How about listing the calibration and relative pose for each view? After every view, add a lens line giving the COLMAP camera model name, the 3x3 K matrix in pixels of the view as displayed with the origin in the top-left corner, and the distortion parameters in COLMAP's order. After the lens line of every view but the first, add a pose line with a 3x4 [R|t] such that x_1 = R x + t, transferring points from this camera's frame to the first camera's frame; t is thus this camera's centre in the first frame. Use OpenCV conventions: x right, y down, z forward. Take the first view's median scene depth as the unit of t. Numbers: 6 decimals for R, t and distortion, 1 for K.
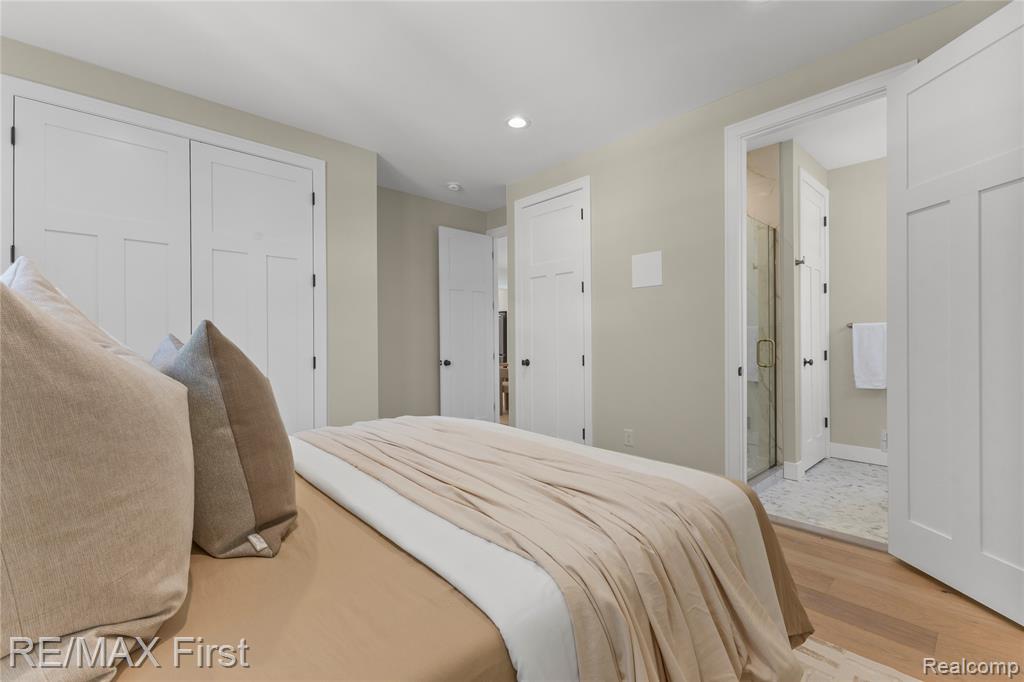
lens RADIAL K [[438.3, 0, 516.3], [0, 438.3, 340.7], [0, 0, 1]] dist [0.002147, 0.000230]
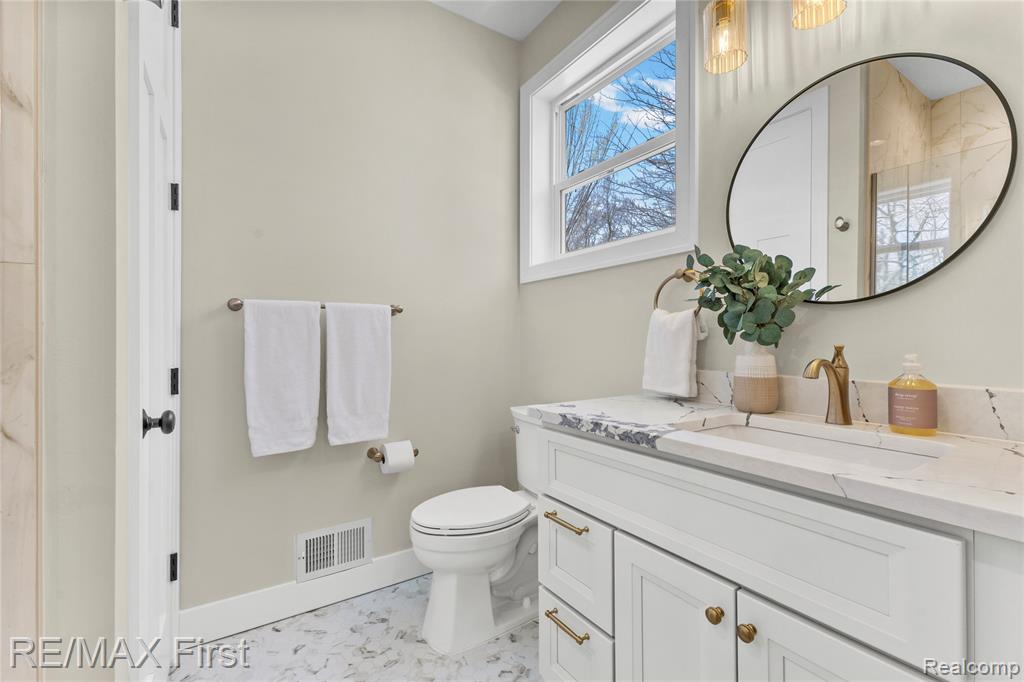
lens RADIAL K [[435.9, 0, 512.0], [0, 435.9, 341.0], [0, 0, 1]] dist [0.006585, 0.000363]
pose [[0.160029, 0.002452, 0.987109, 0.411609], [-0.001848, 0.999996, -0.002185, -0.000031], [-0.987111, -0.001474, 0.160033, 0.700074]]
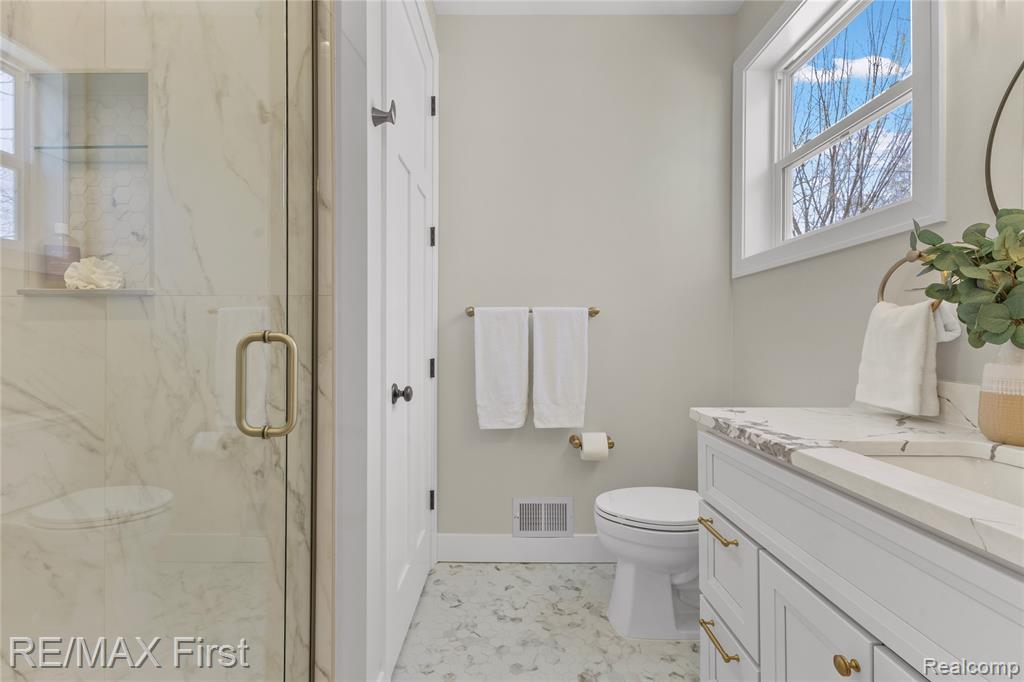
lens RADIAL K [[438.3, 0, 516.3], [0, 438.3, 340.7], [0, 0, 1]] dist [0.002147, 0.000230]
pose [[0.670347, 0.003911, 0.742038, 0.411792], [-0.008947, 0.999956, 0.002813, -0.000812], [-0.741994, -0.008524, 0.670352, 0.615373]]
